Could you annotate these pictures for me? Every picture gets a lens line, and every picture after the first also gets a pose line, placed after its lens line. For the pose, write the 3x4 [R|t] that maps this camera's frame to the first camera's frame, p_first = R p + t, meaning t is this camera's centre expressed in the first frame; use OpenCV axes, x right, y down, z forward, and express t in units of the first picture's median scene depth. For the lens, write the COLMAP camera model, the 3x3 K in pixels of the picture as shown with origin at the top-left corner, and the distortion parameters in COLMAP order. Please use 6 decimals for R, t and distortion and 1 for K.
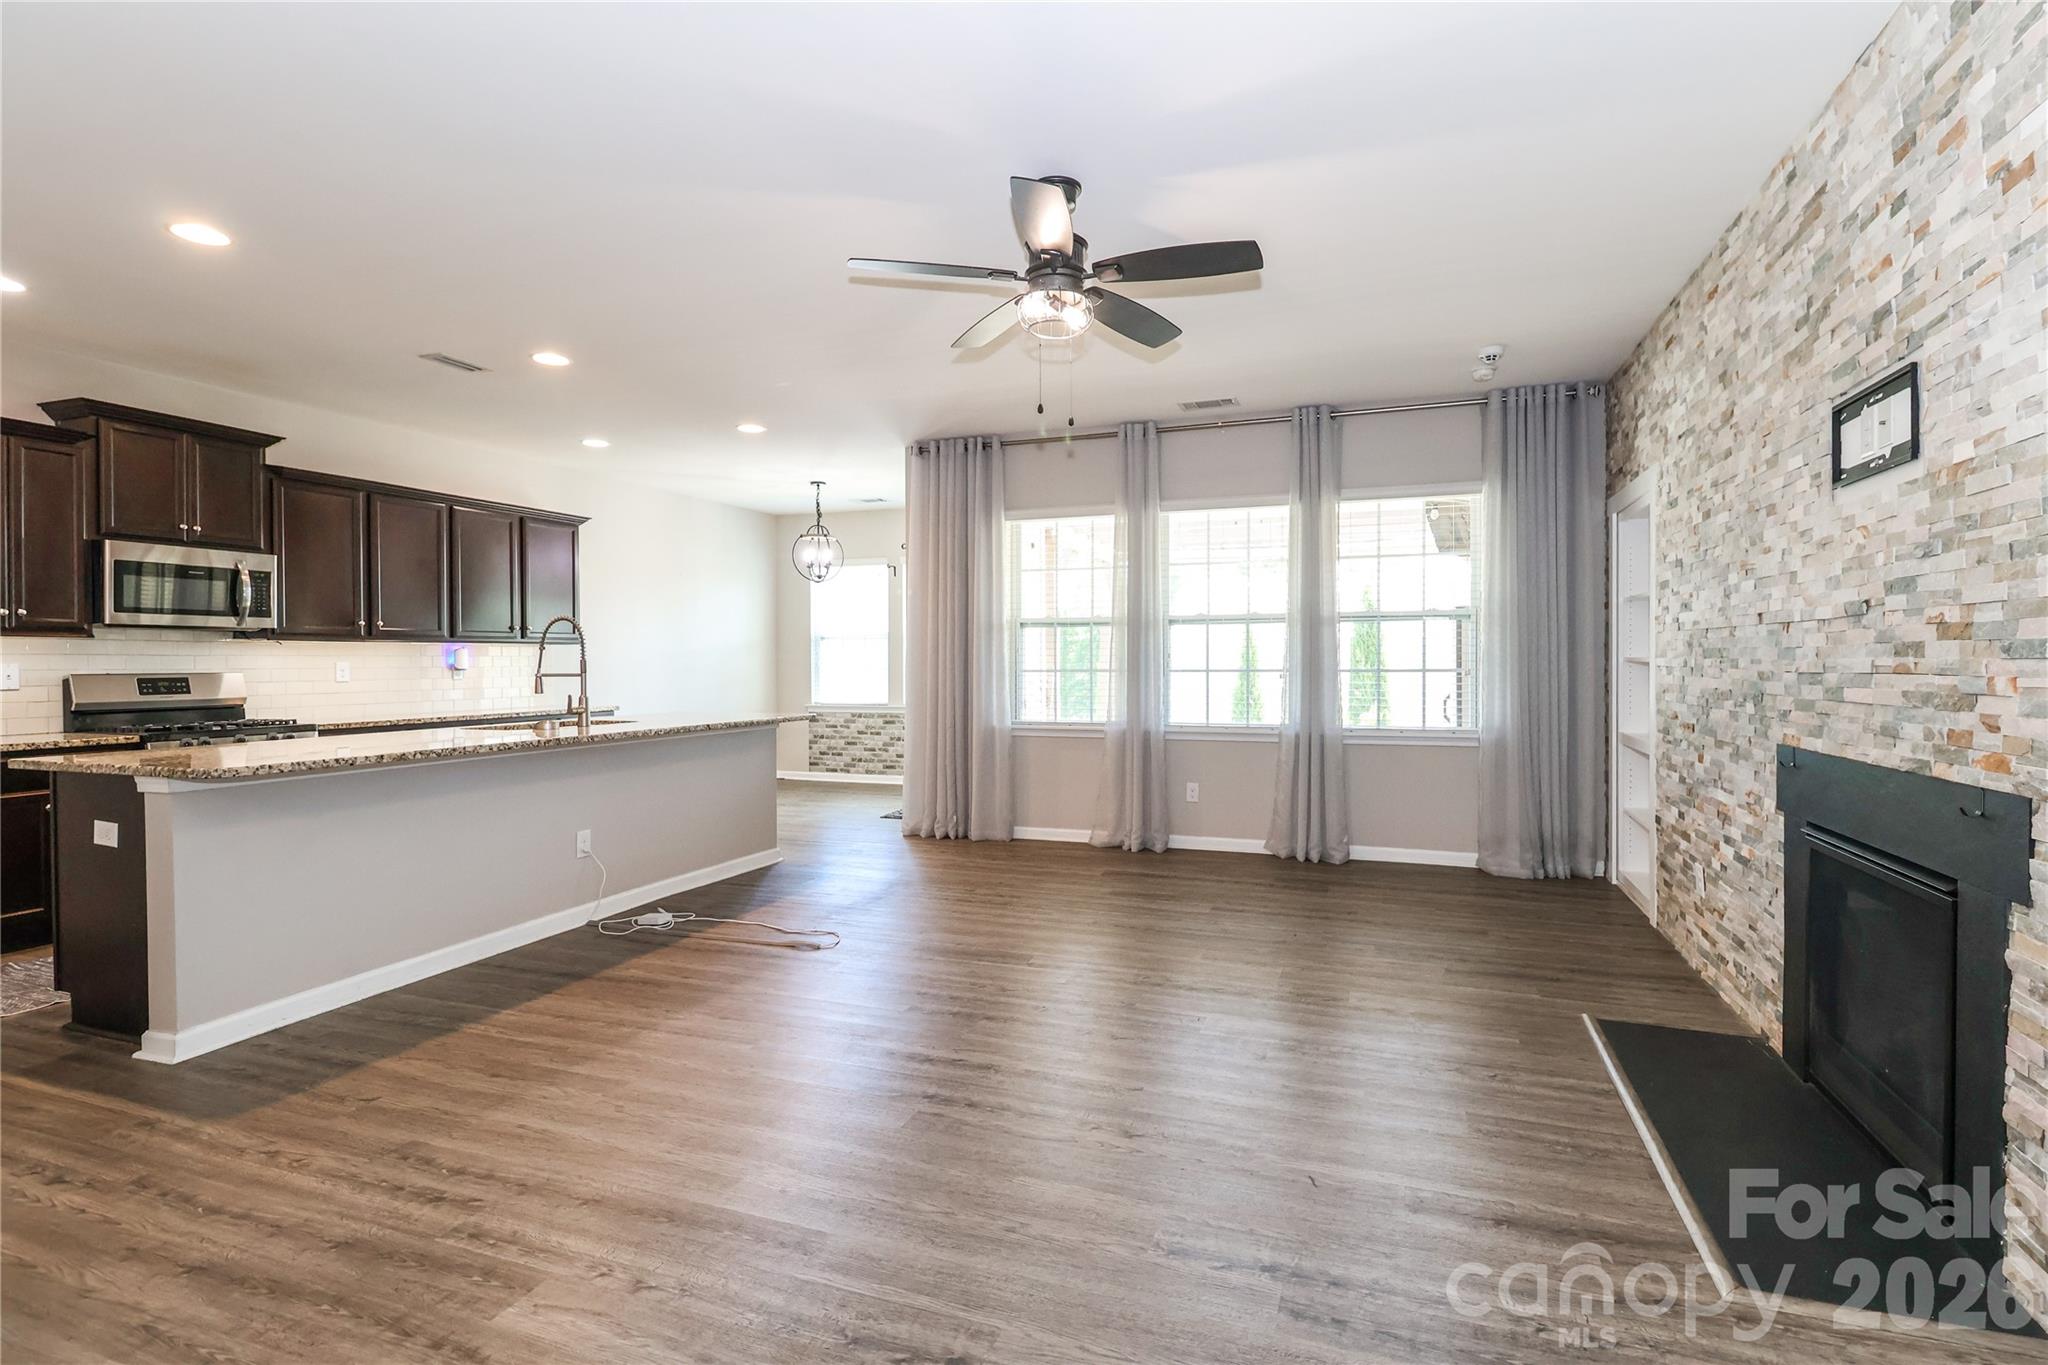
lens RADIAL K [[949.4, 0, 1051.2], [0, 949.4, 672.4], [0, 0, 1]] dist [0.012022, -0.009582]
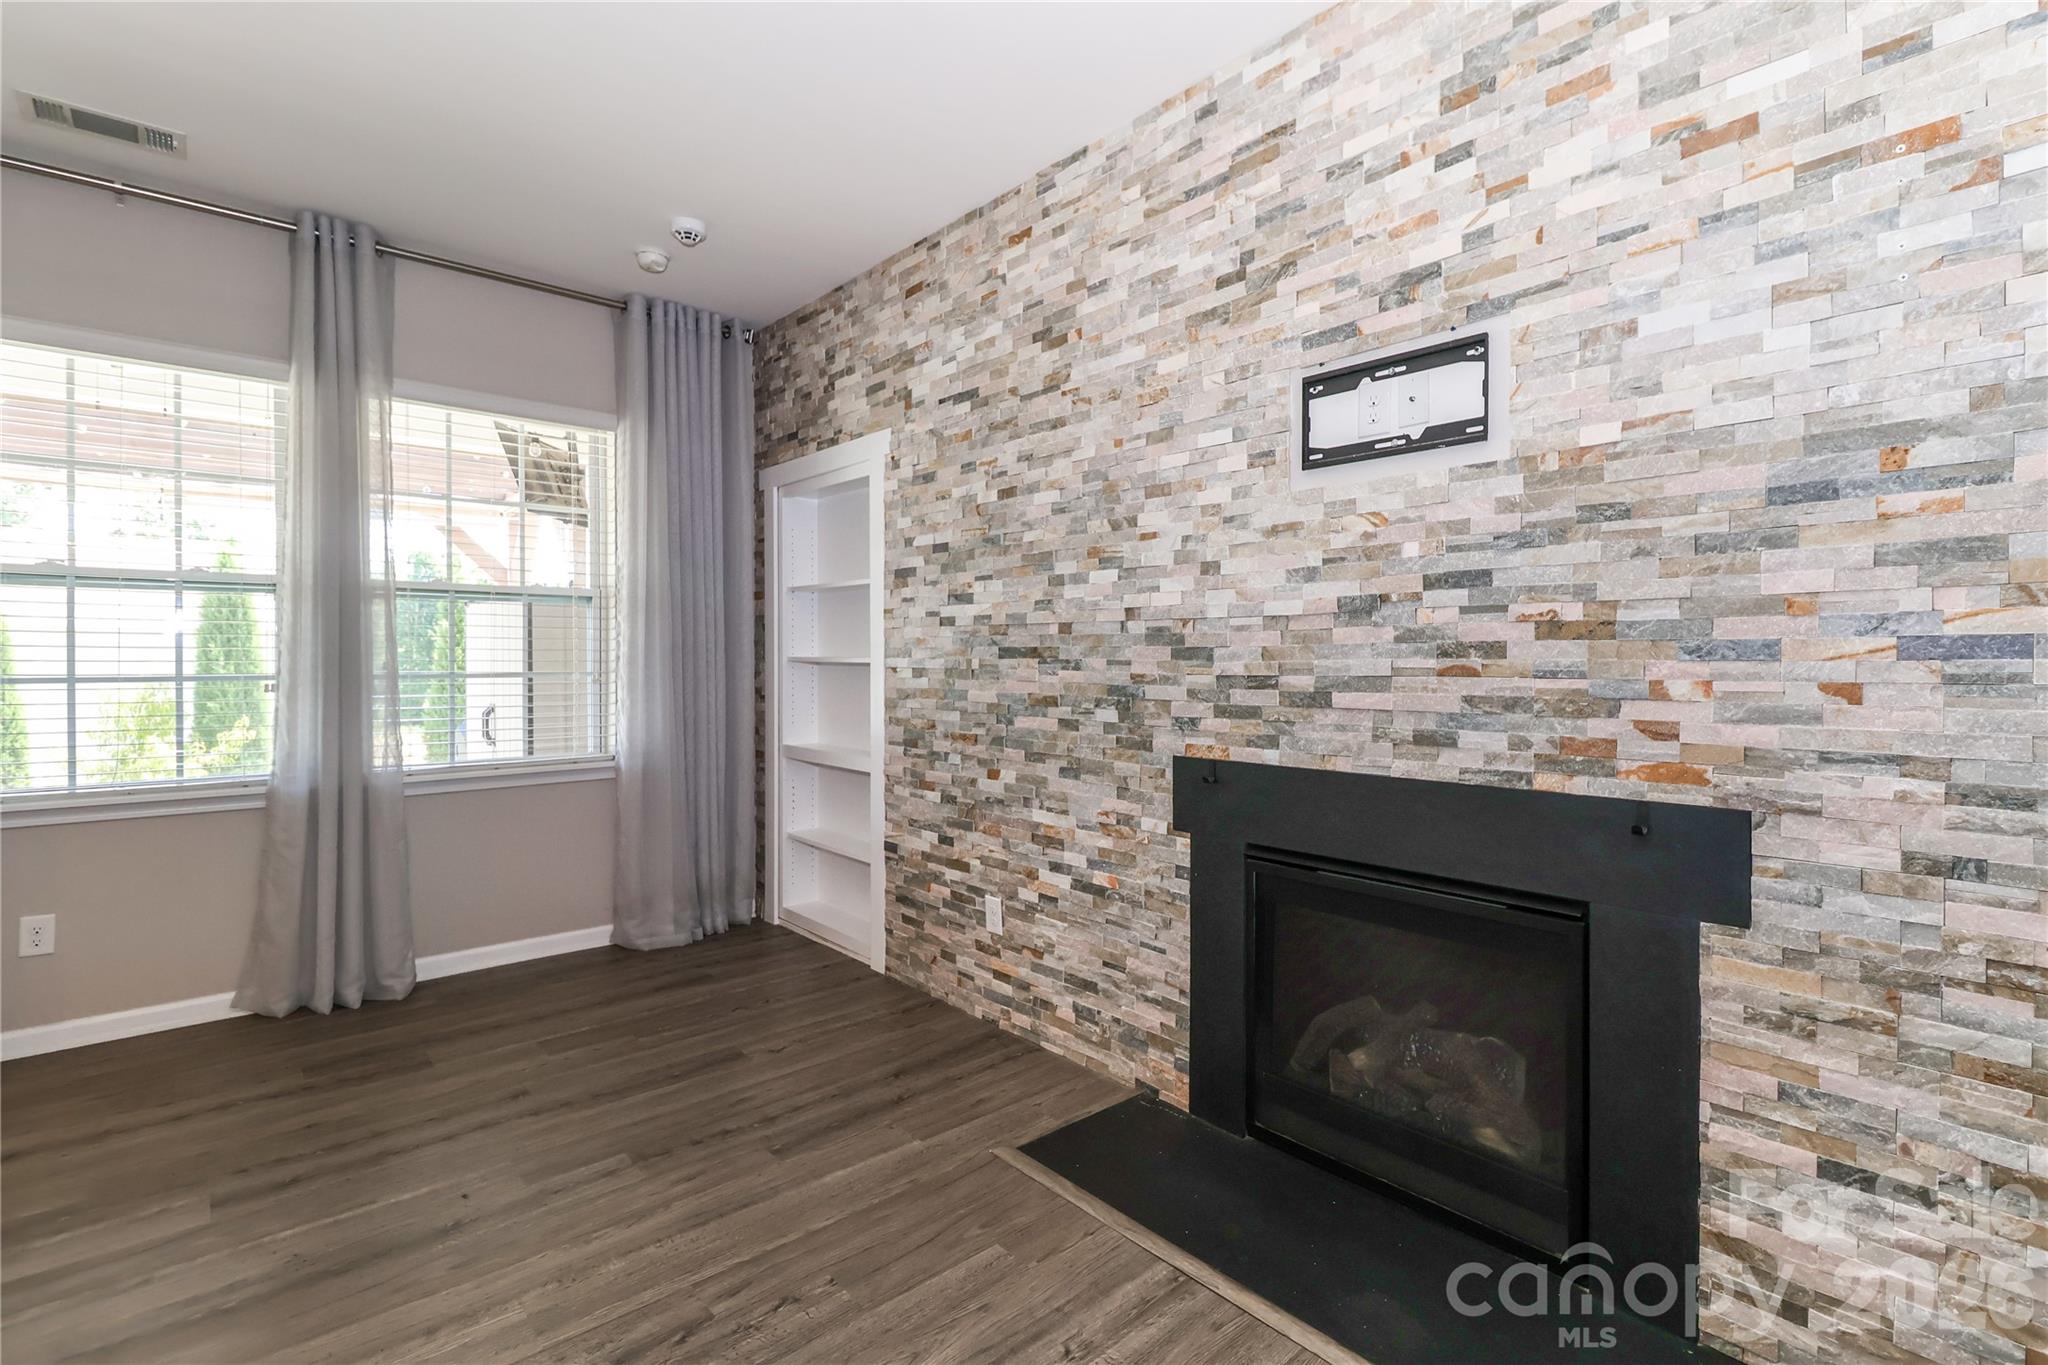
lens RADIAL K [[949.4, 0, 1052.0], [0, 949.4, 670.2], [0, 0, 1]] dist [0.012022, -0.009582]
pose [[0.472736, -0.008233, 0.881166, -0.036952], [0.008772, 0.999951, 0.004637, -0.005500], [-0.881160, 0.005537, 0.472785, 0.388428]]
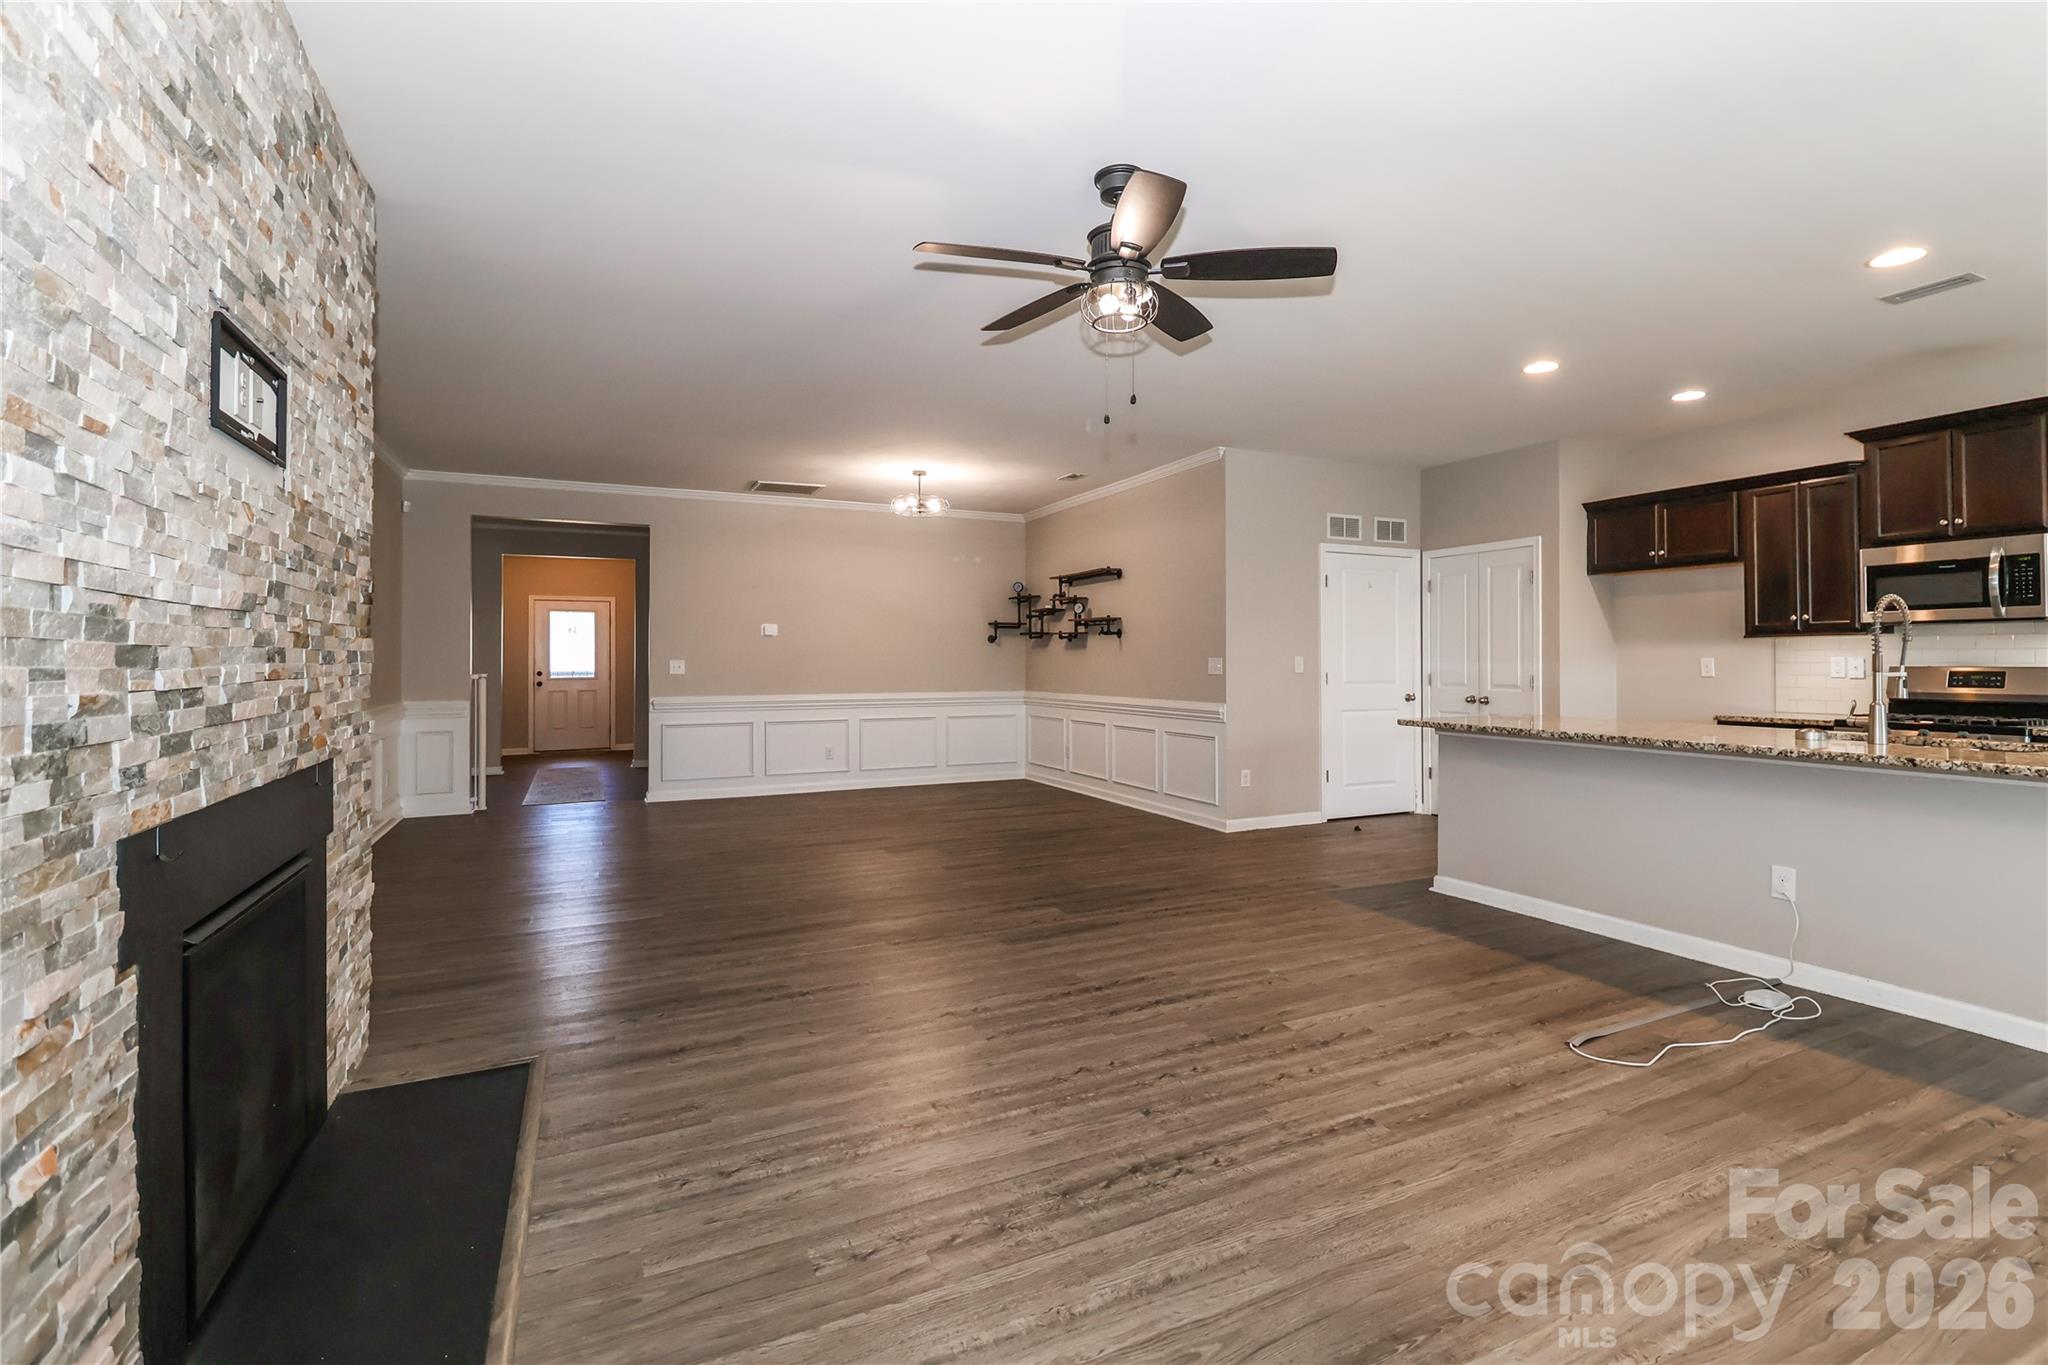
lens RADIAL K [[949.4, 0, 1044.2], [0, 949.4, 654.8], [0, 0, 1]] dist [0.012022, -0.009582]
pose [[-0.706182, 0.001844, -0.708028, 0.439128], [-0.002676, 0.999983, 0.005274, -0.013736], [0.708025, 0.005619, -0.706165, 0.957081]]
